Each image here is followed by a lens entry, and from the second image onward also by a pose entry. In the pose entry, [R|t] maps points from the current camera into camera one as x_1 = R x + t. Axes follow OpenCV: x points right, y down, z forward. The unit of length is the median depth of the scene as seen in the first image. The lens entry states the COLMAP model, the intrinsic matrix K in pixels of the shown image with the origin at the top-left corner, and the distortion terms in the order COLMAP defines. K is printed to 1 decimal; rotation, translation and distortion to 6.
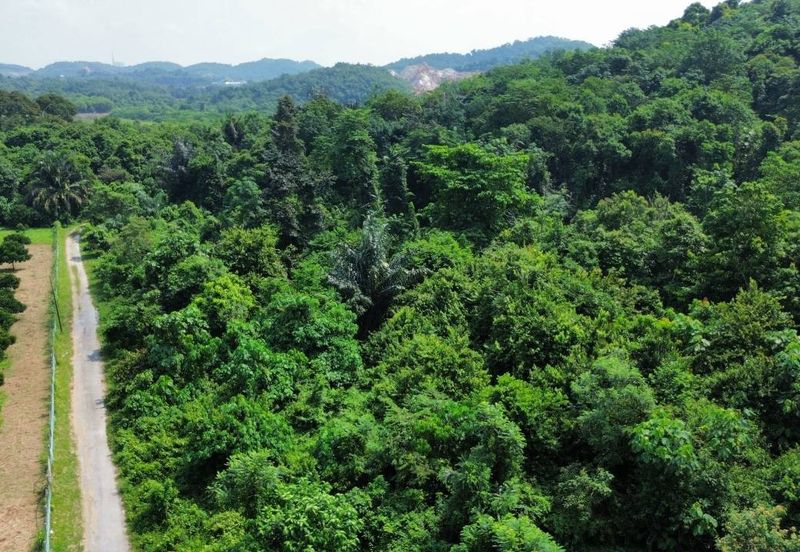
lens RADIAL K [[691.7, 0, 400.4], [0, 691.7, 277.1], [0, 0, 1]] dist [0.053021, -0.017360]
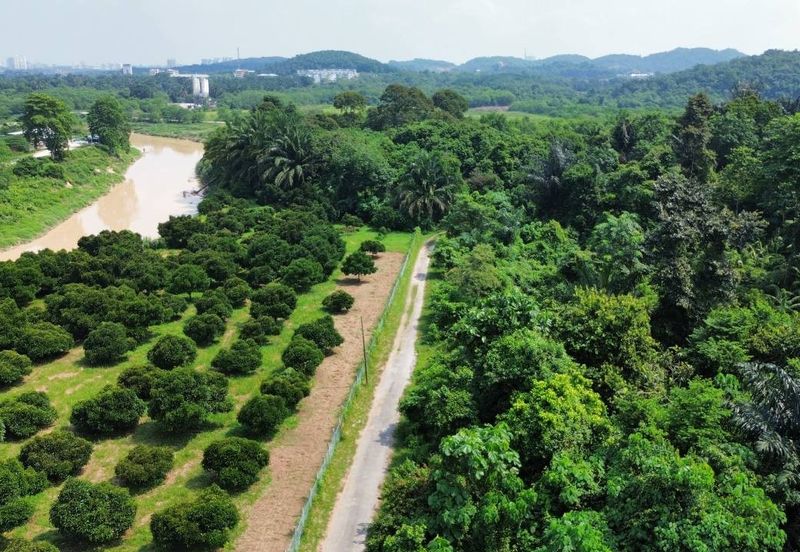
lens RADIAL K [[691.7, 0, 399.9], [0, 691.7, 274.3], [0, 0, 1]] dist [0.053021, -0.017360]
pose [[0.854389, 0.143983, -0.499288, -0.035826], [-0.140657, 0.989057, 0.044527, -0.053769], [0.500235, 0.032184, 0.865291, 0.179793]]
